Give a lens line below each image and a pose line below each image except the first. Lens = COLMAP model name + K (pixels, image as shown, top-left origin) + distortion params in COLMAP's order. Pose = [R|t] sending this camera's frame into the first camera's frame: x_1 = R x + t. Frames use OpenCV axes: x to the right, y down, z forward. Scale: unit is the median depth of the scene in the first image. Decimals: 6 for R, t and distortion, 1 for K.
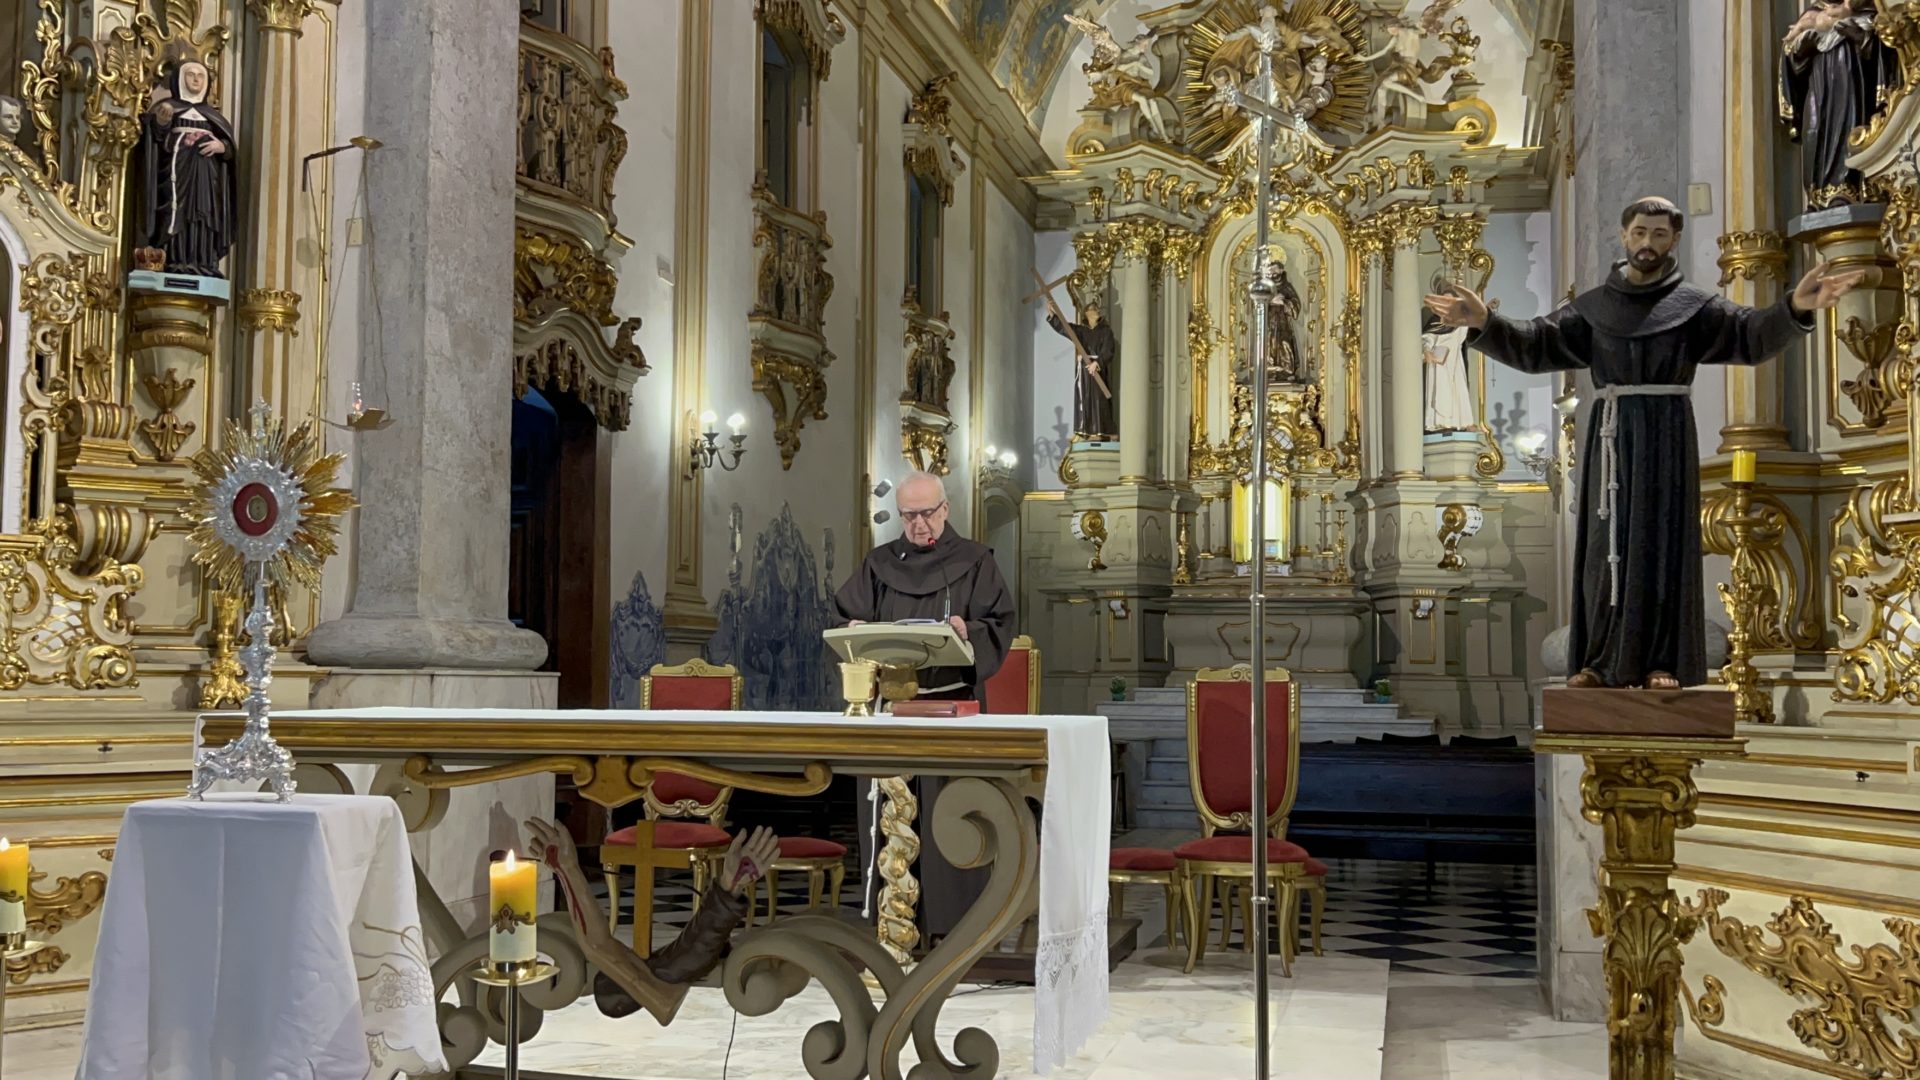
lens RADIAL K [[1997.1, 0, 955.8], [0, 1997.1, 548.2], [0, 0, 1]] dist [0.108929, 0.000000]
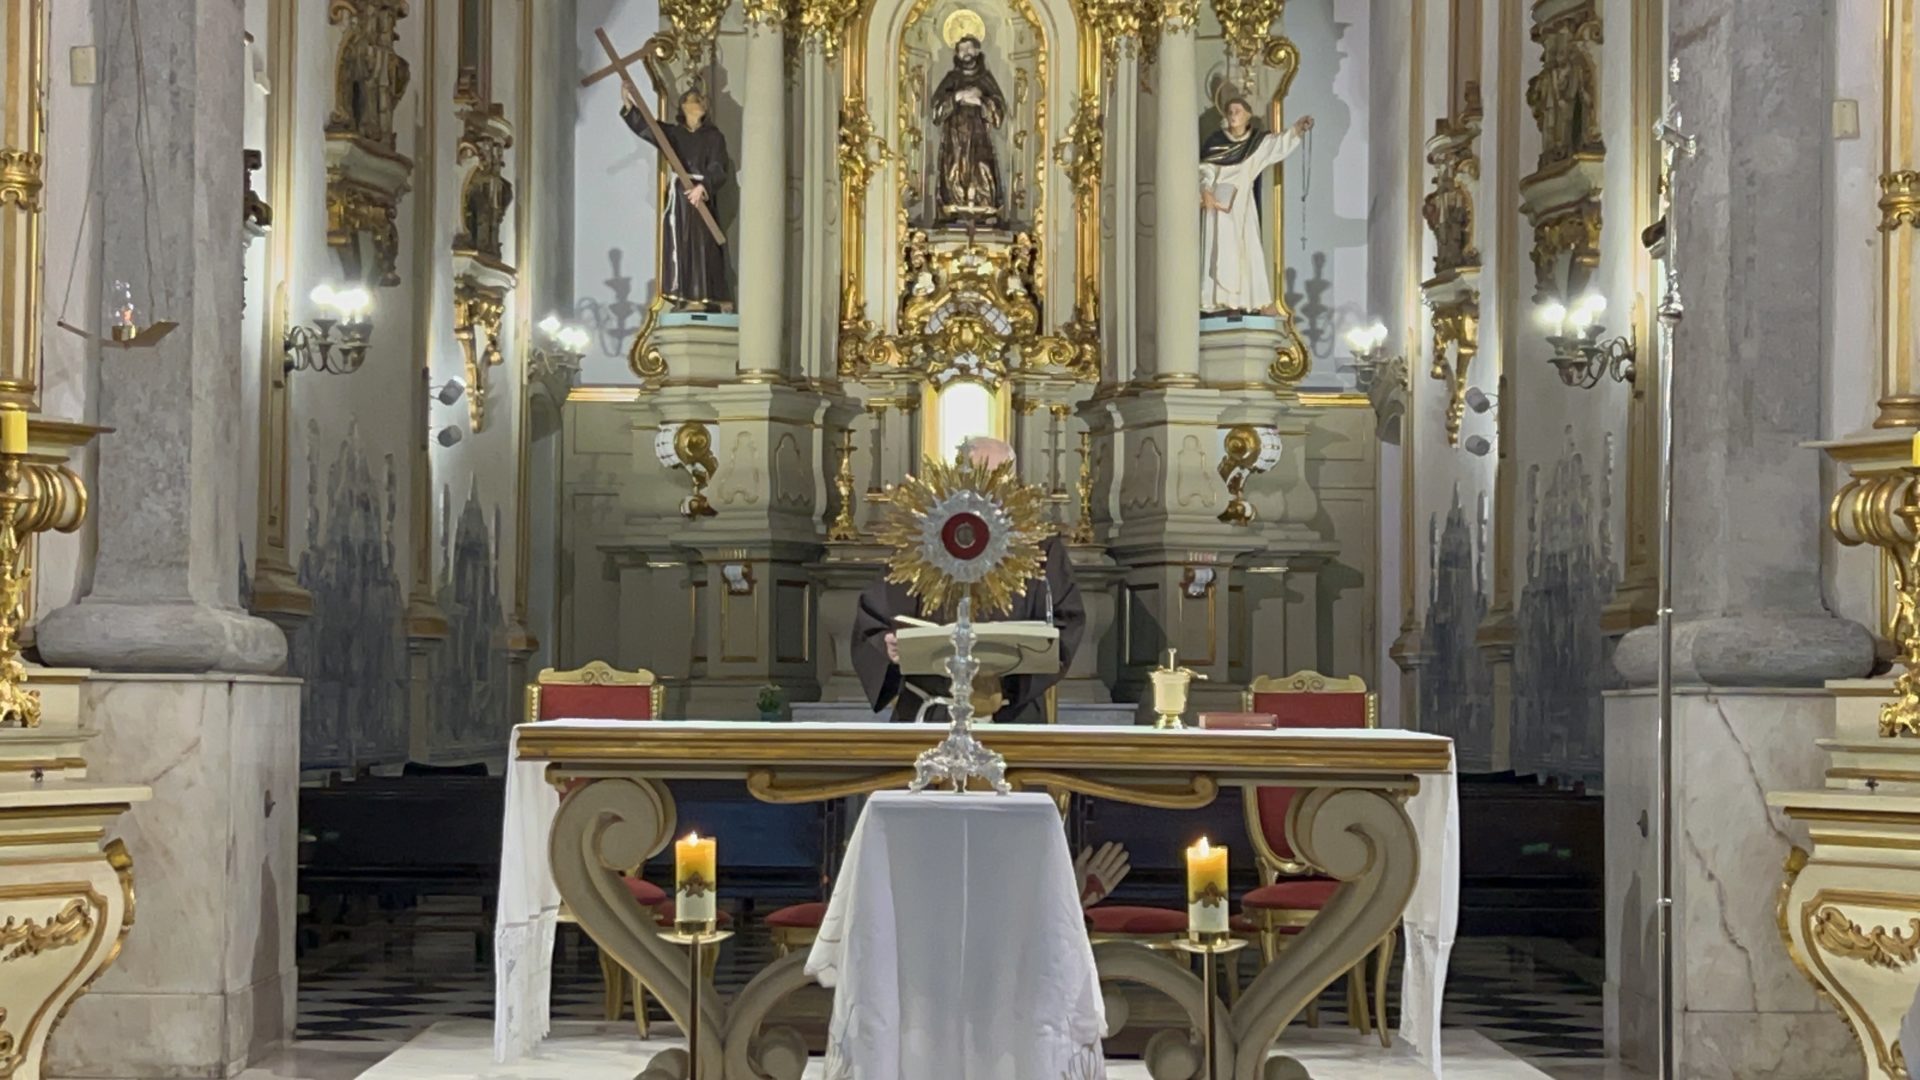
lens RADIAL K [[3663.0, 0, 959.2], [0, 3663.0, 546.1], [0, 0, 1]] dist [0.257852, 0.000000]
pose [[0.971003, 0.011052, 0.238811, -0.170460], [-0.017413, 0.999547, 0.024542, -0.012947], [-0.238431, -0.027989, 0.970756, -0.198013]]
